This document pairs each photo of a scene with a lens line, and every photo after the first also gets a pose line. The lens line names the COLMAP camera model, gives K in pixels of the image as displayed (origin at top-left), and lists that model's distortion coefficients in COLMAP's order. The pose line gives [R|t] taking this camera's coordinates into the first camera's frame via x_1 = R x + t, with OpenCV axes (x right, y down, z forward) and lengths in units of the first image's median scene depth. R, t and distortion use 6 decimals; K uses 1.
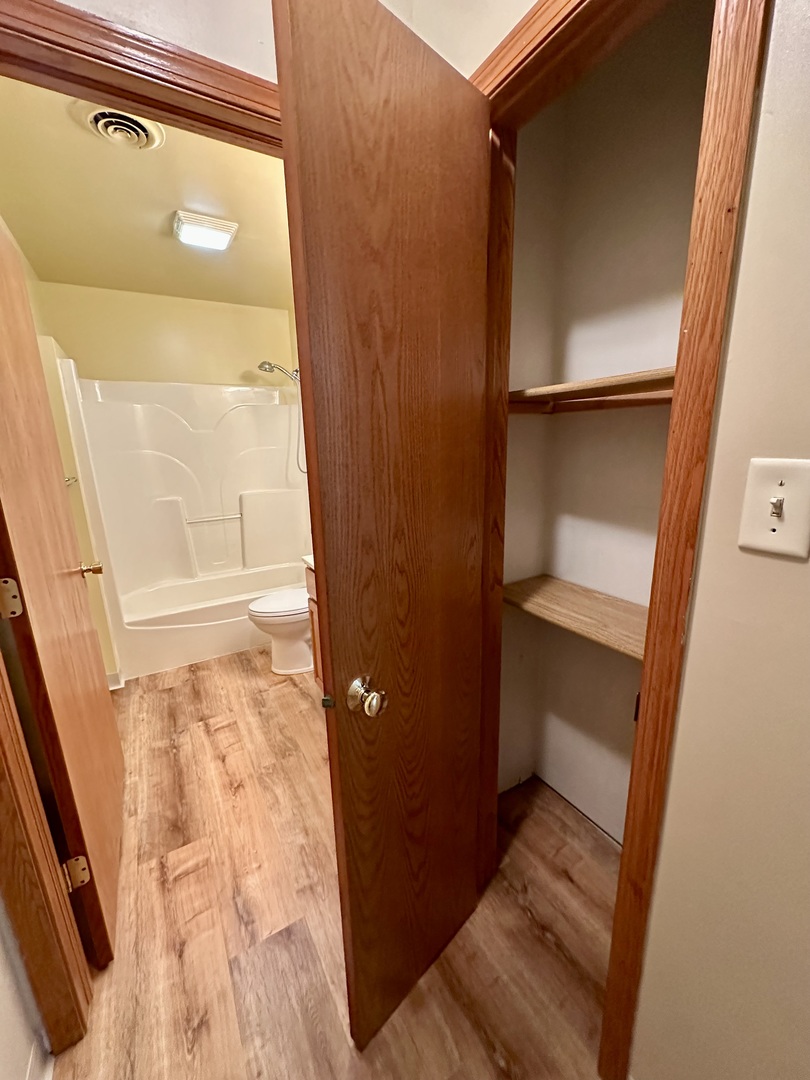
lens RADIAL K [[429.3, 0, 406.1], [0, 429.3, 538.5], [0, 0, 1]] dist [-0.003999, 0.000266]
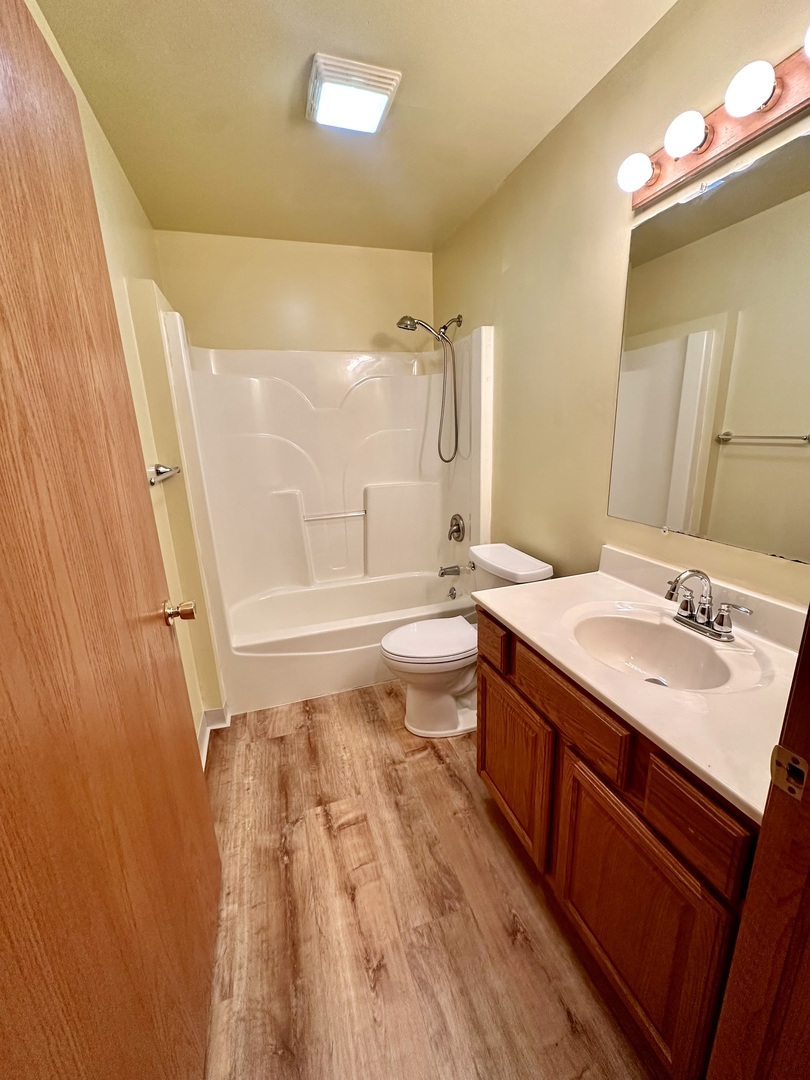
lens RADIAL K [[429.3, 0, 406.1], [0, 429.3, 538.5], [0, 0, 1]] dist [-0.003999, 0.000266]
pose [[0.974652, 0.046368, -0.218868, -0.187056], [-0.039857, 0.998624, 0.034076, -0.054393], [0.220147, -0.024489, 0.975159, 0.316514]]
